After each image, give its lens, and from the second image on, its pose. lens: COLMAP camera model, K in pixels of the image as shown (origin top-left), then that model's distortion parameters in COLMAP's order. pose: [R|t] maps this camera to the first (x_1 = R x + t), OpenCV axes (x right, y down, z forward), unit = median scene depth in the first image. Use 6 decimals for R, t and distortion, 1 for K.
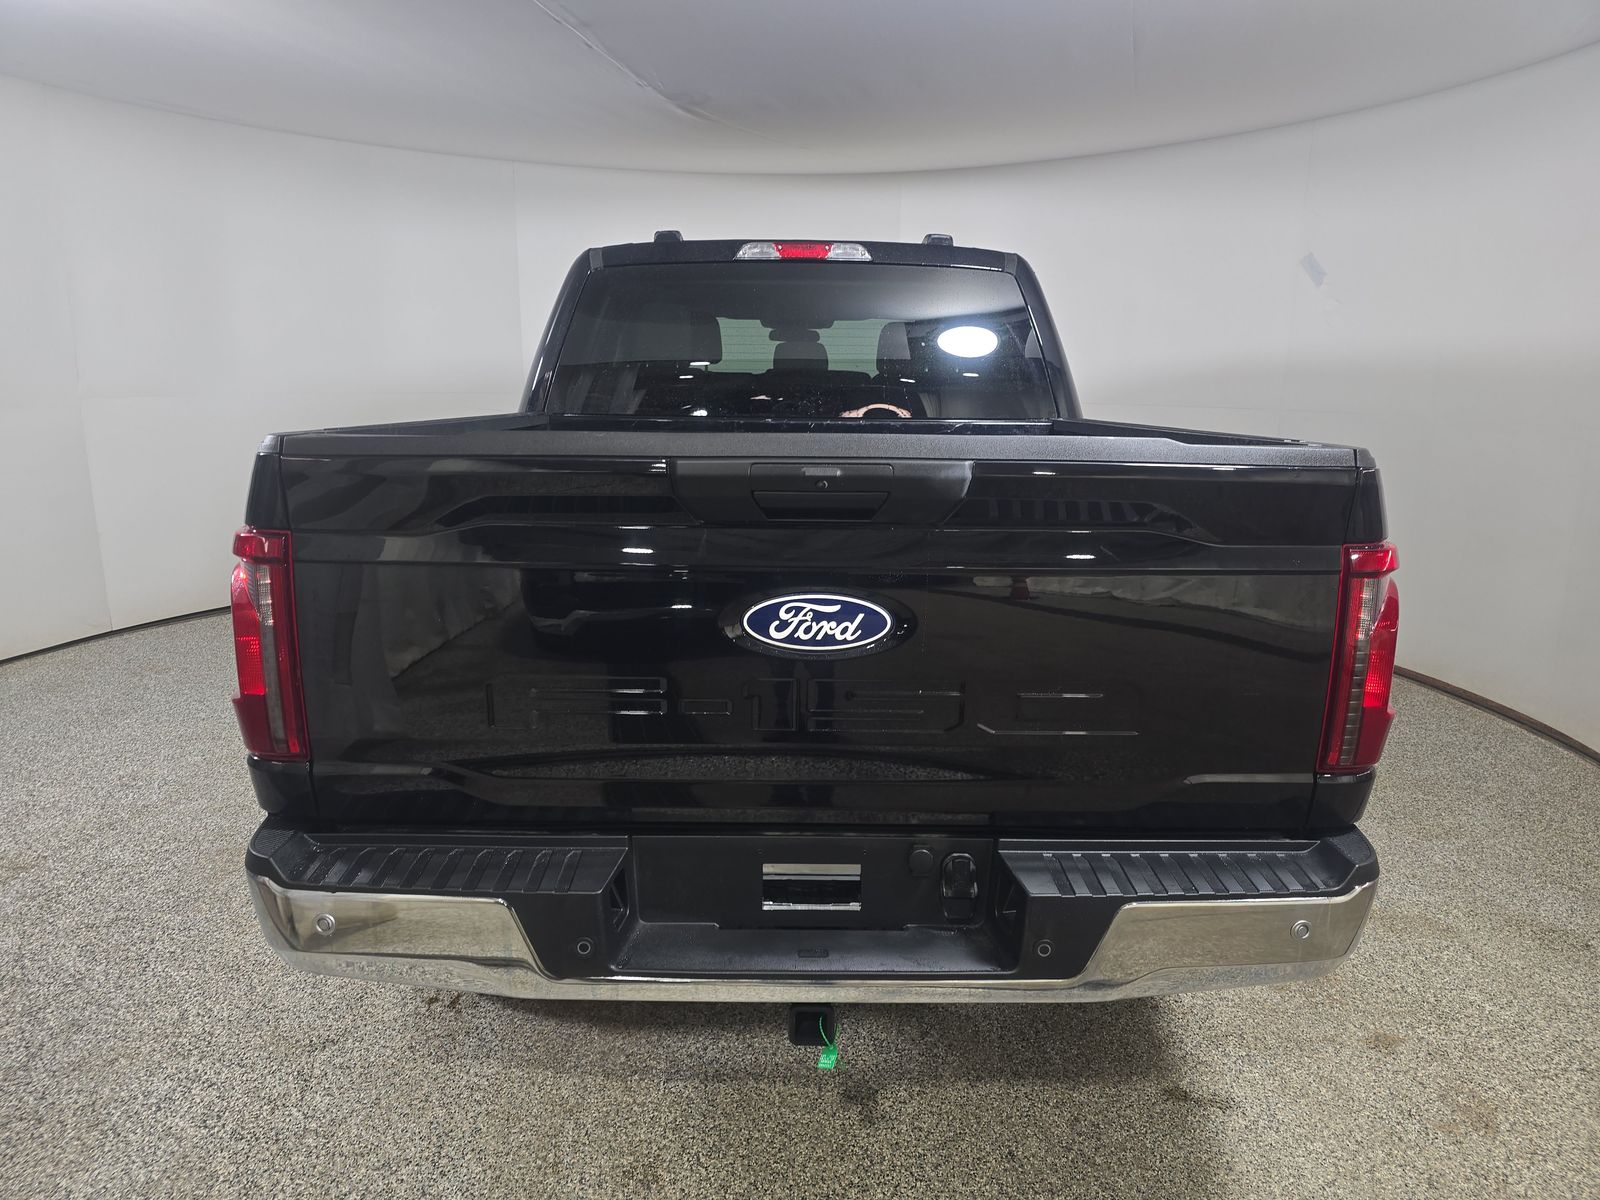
lens RADIAL K [[1117.8, 0, 802.1], [0, 1117.8, 617.9], [0, 0, 1]] dist [0.064044, -0.047915]
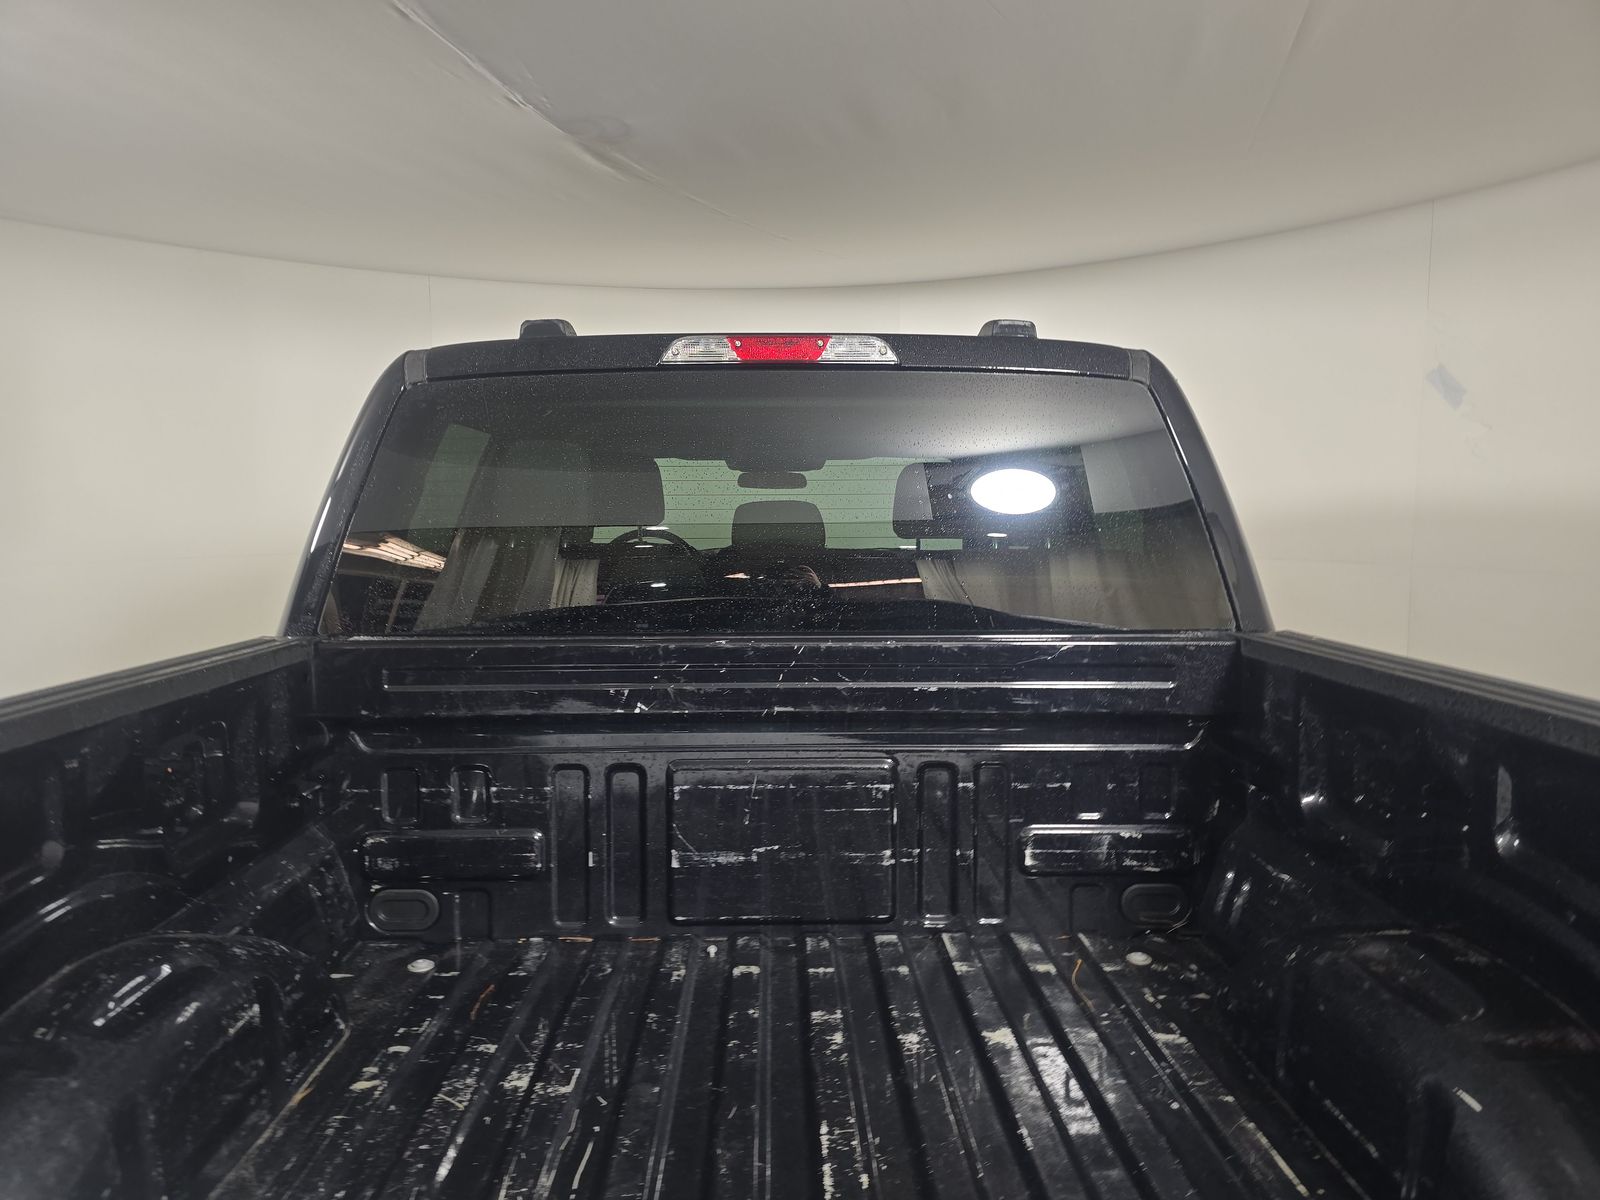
lens RADIAL K [[1117.8, 0, 802.1], [0, 1117.8, 617.9], [0, 0, 1]] dist [0.064044, -0.047915]
pose [[0.999763, -0.017525, 0.012922, 0.003100], [0.018877, 0.993379, -0.113319, -0.122912], [-0.010850, 0.113537, 0.993475, 0.439021]]
